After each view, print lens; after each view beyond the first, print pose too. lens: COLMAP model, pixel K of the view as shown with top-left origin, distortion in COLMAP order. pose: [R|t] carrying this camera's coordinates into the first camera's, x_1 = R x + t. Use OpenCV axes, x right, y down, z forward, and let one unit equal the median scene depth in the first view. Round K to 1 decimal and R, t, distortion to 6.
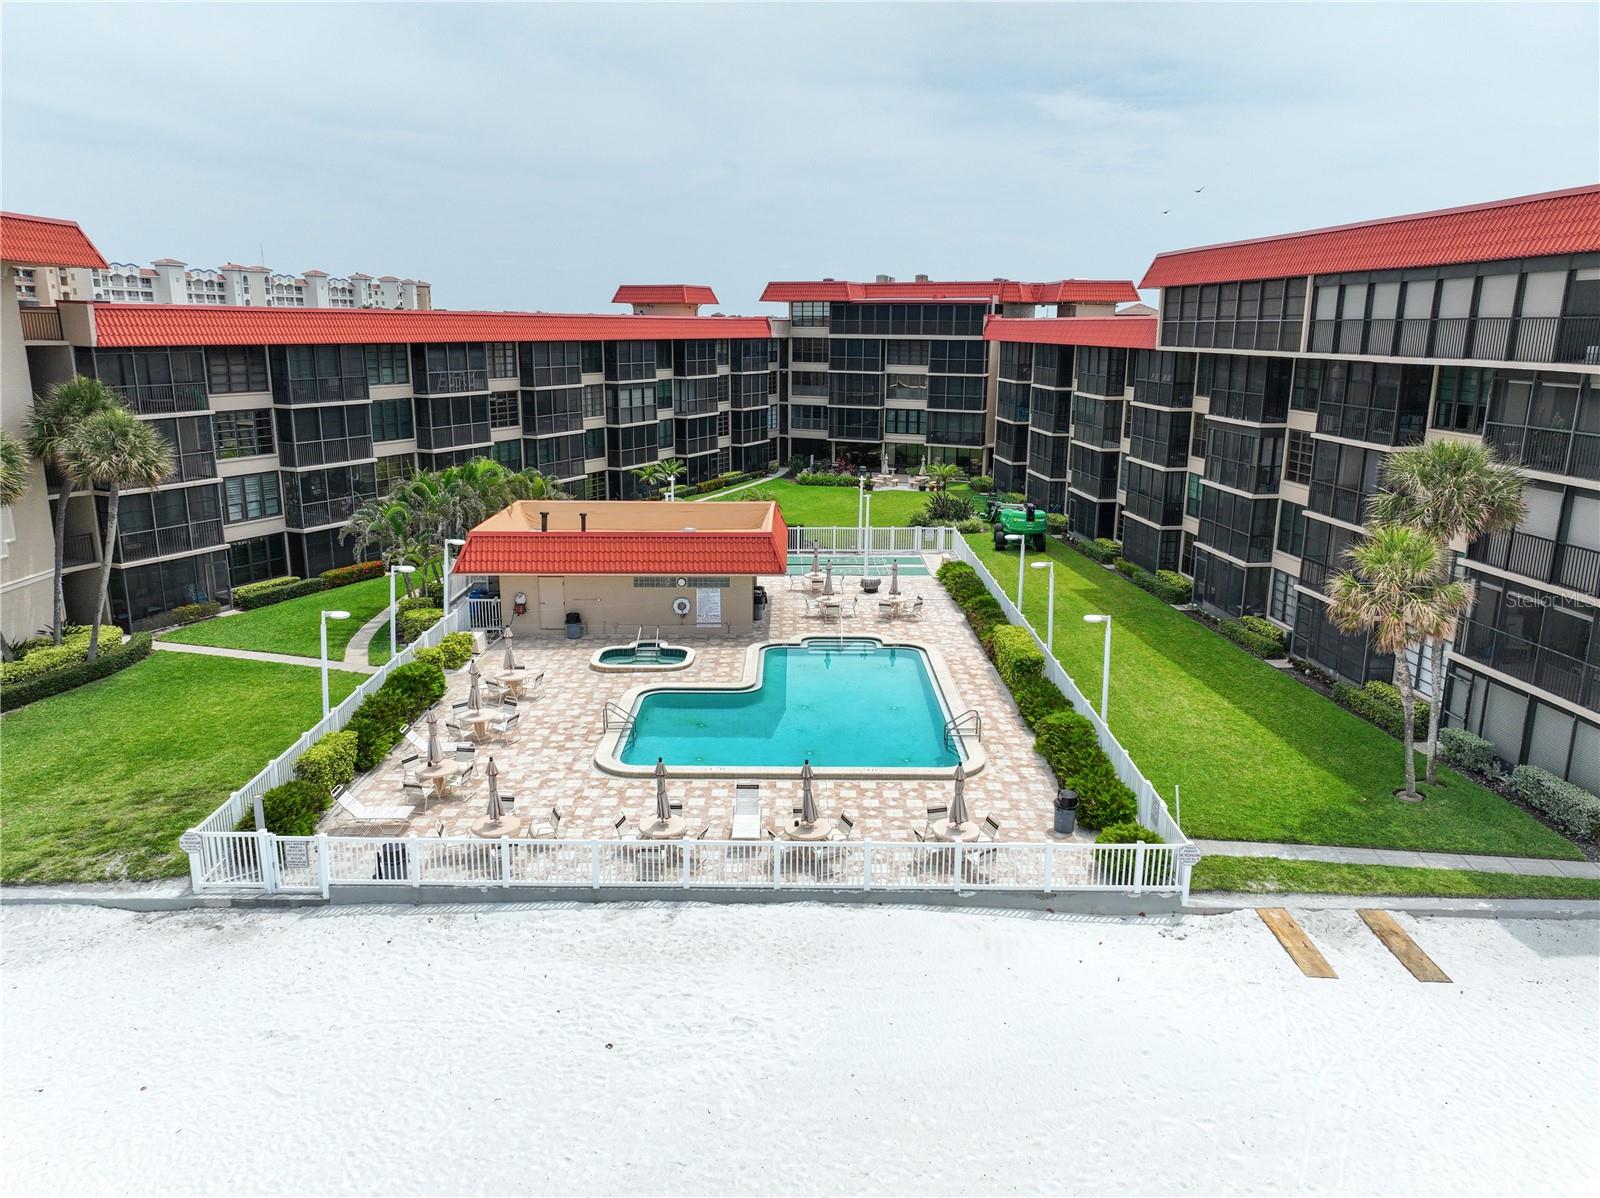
lens RADIAL K [[1105.0, 0, 795.8], [0, 1105.0, 599.2], [0, 0, 1]] dist [0.000195, 0.007495]
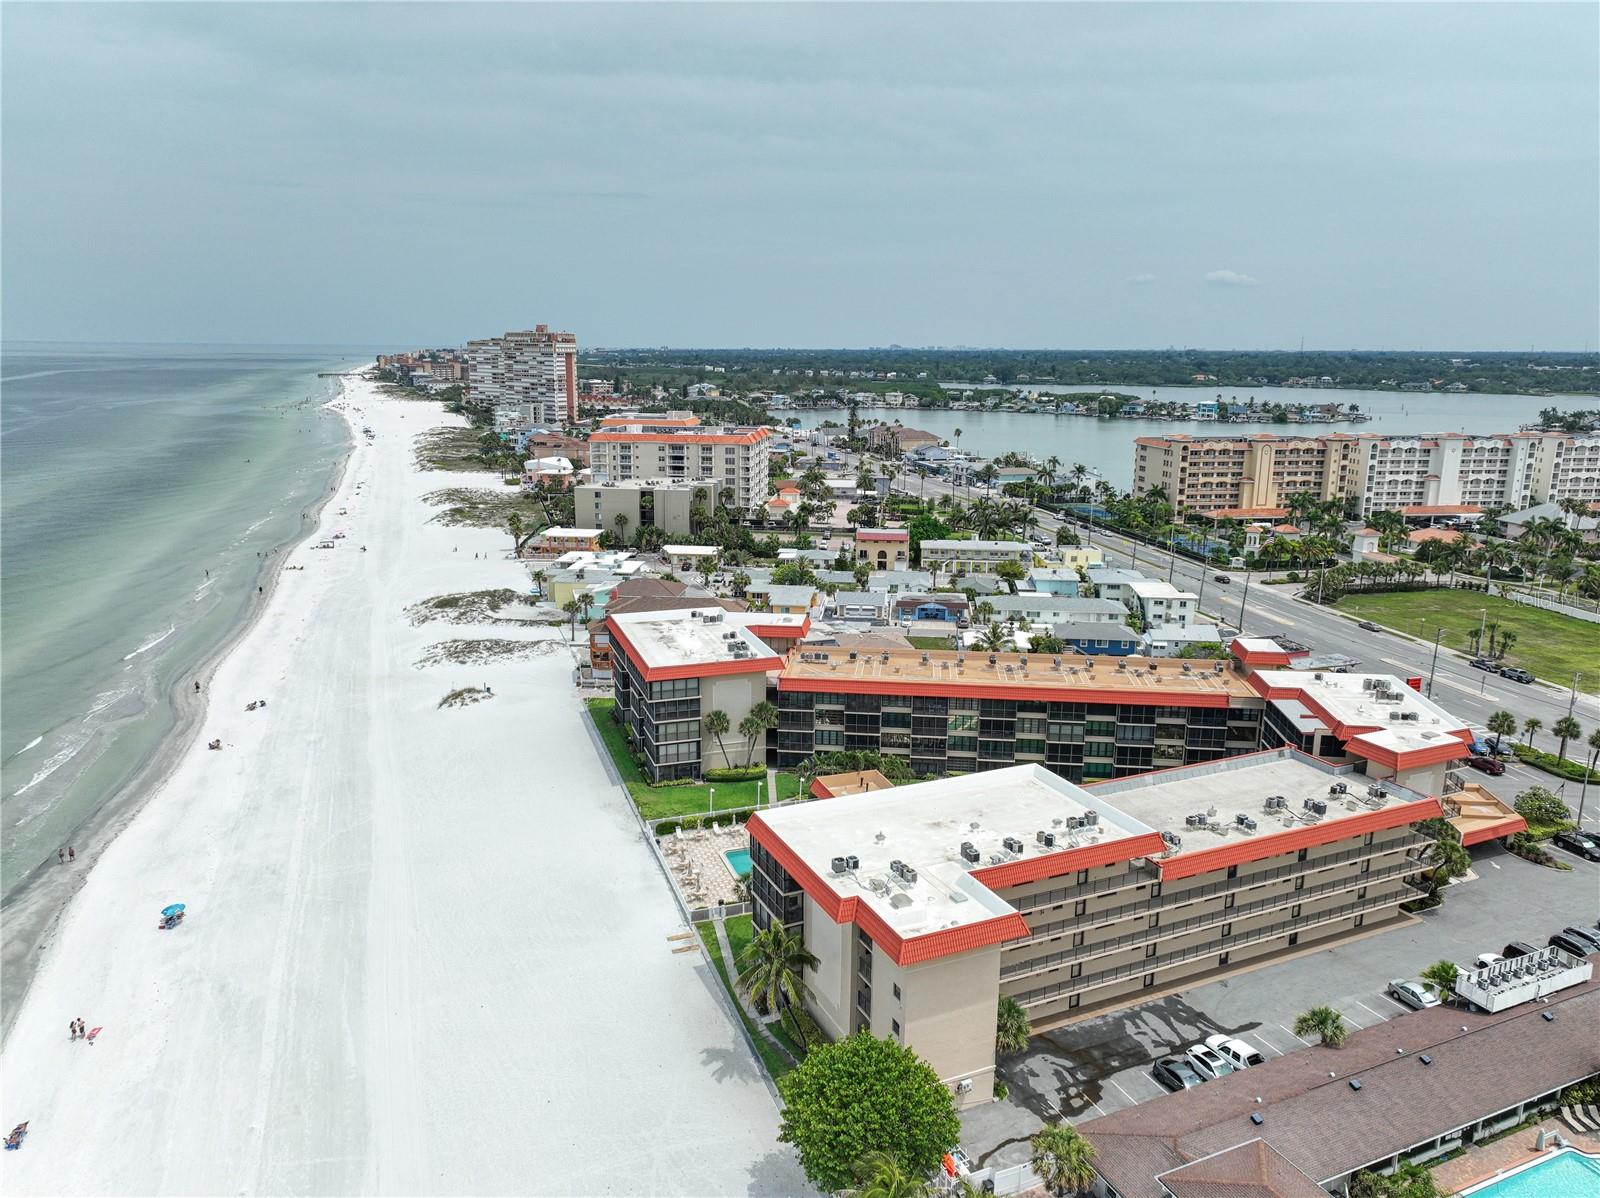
lens RADIAL K [[1105.0, 0, 794.3], [0, 1105.0, 603.5], [0, 0, 1]] dist [0.000195, 0.007495]
pose [[0.321676, 0.204376, -0.924530, 2.283507], [-0.232443, 0.963592, 0.132136, -0.865289], [0.917875, 0.172395, 0.357470, -0.214338]]
